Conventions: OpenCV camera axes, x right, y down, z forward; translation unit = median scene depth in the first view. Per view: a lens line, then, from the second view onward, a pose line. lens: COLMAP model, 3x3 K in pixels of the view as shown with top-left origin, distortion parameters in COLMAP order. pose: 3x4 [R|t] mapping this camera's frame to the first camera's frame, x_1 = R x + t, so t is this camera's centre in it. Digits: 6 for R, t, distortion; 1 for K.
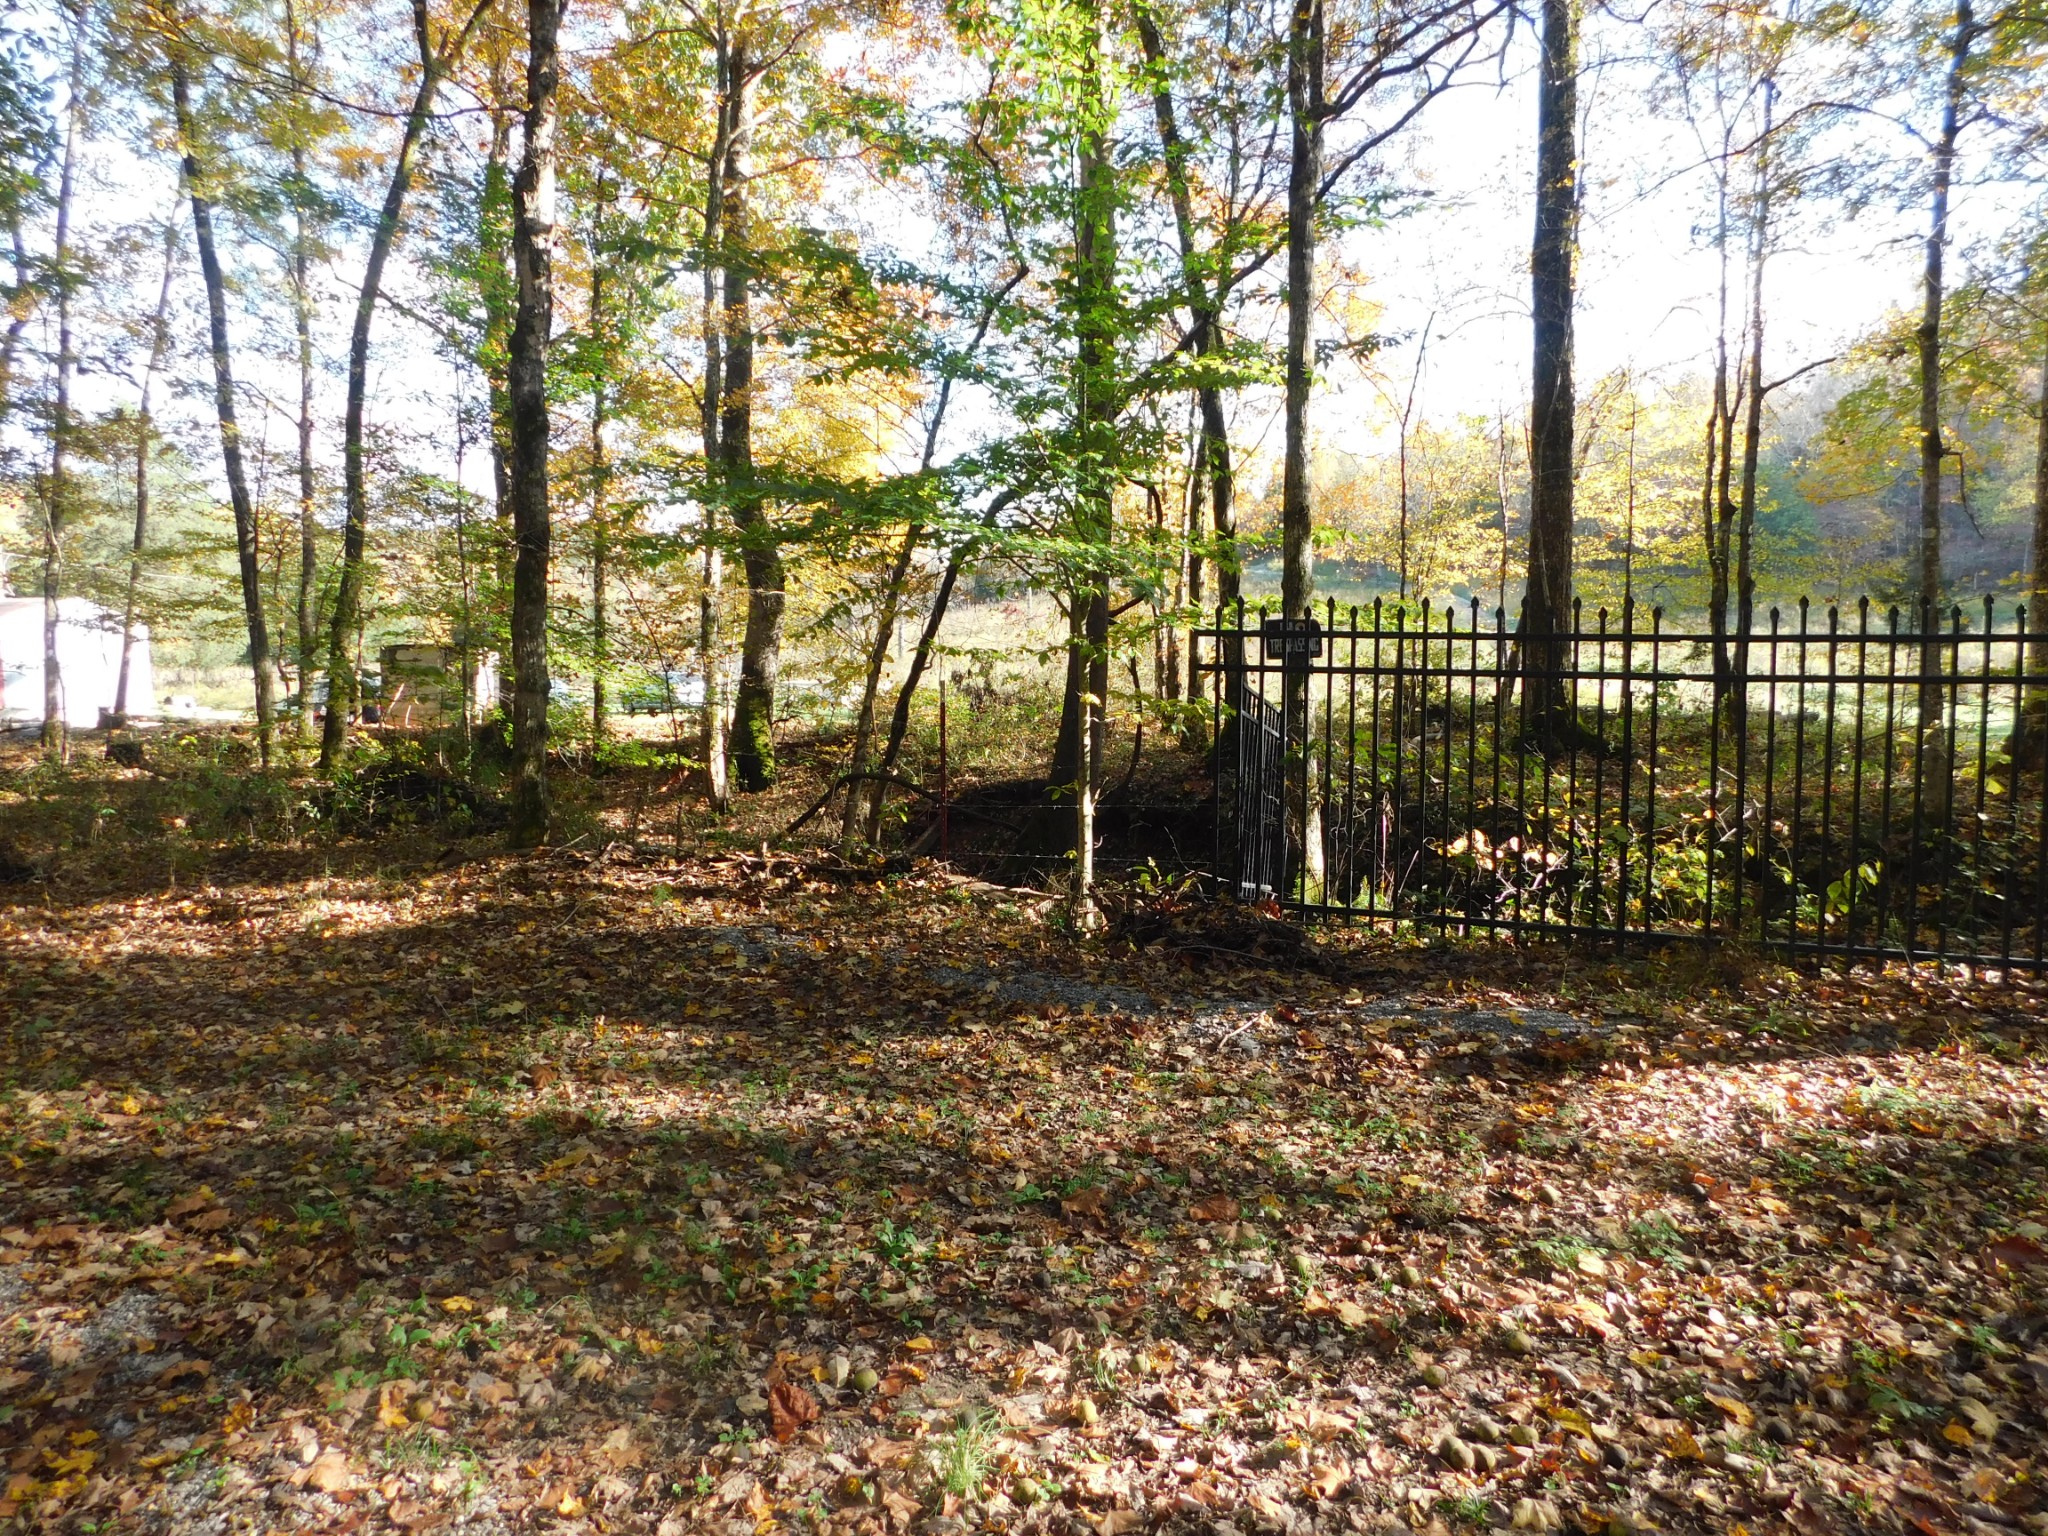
lens RADIAL K [[1363.4, 0, 1031.3], [0, 1363.4, 753.2], [0, 0, 1]] dist [-0.066705, 0.063471]
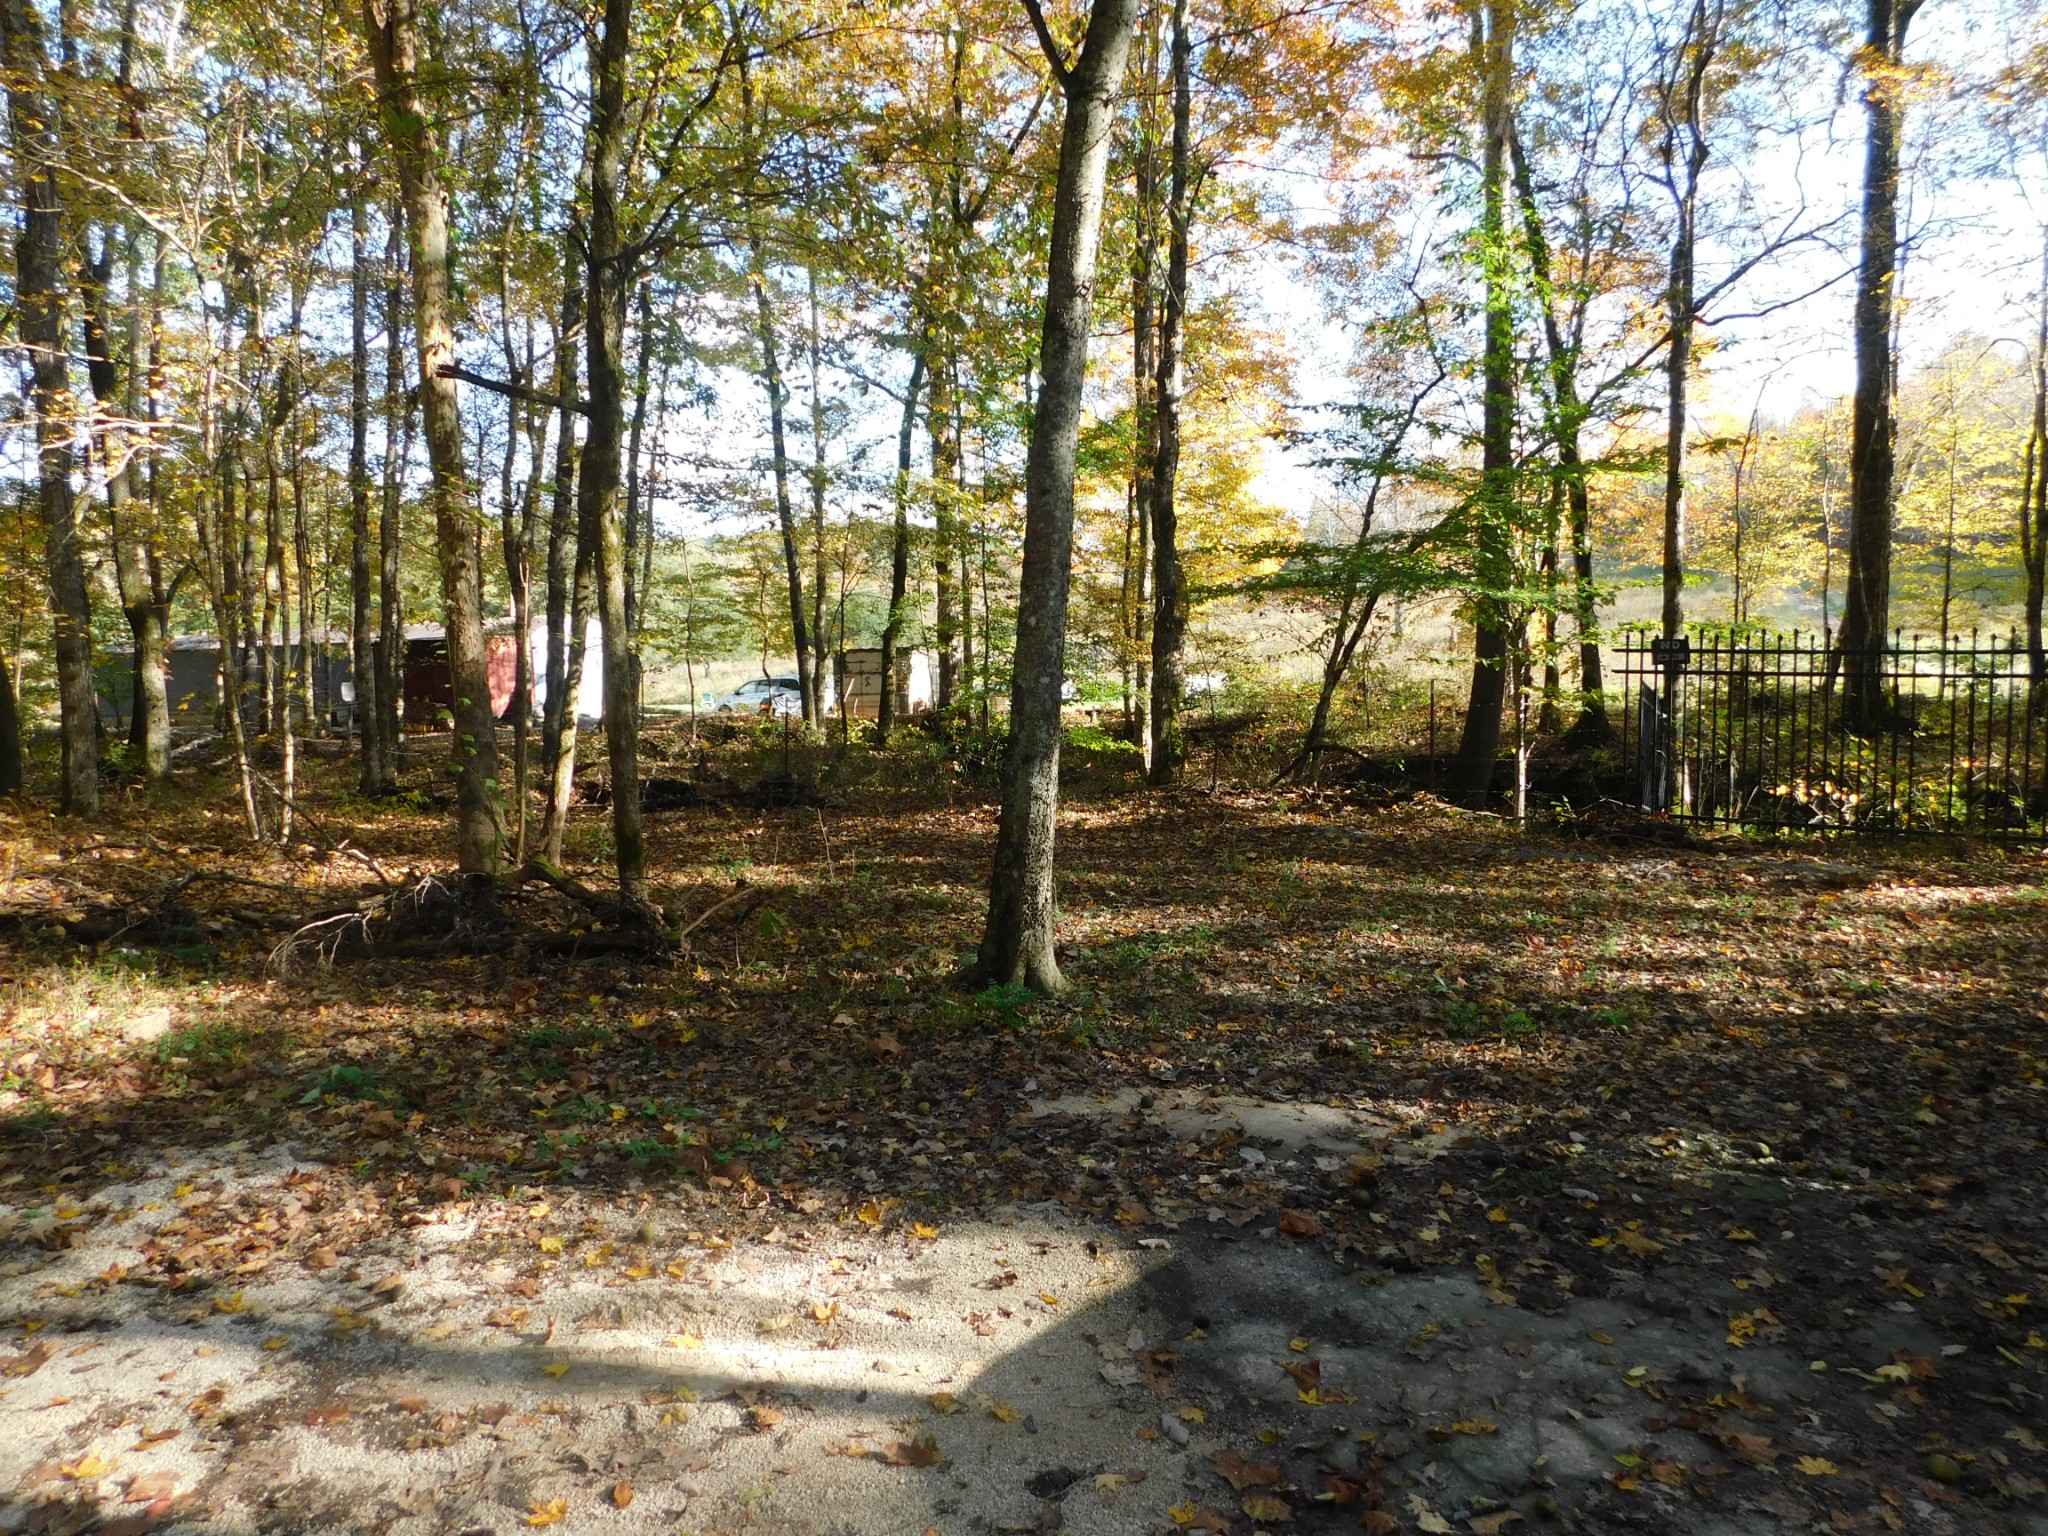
lens RADIAL K [[1363.4, 0, 1031.3], [0, 1363.4, 753.2], [0, 0, 1]] dist [-0.066705, 0.063471]
pose [[0.979266, 0.005588, -0.202503, -0.186815], [-0.004228, 0.999966, 0.007147, 0.021264], [0.202536, -0.006143, 0.979255, -0.583200]]
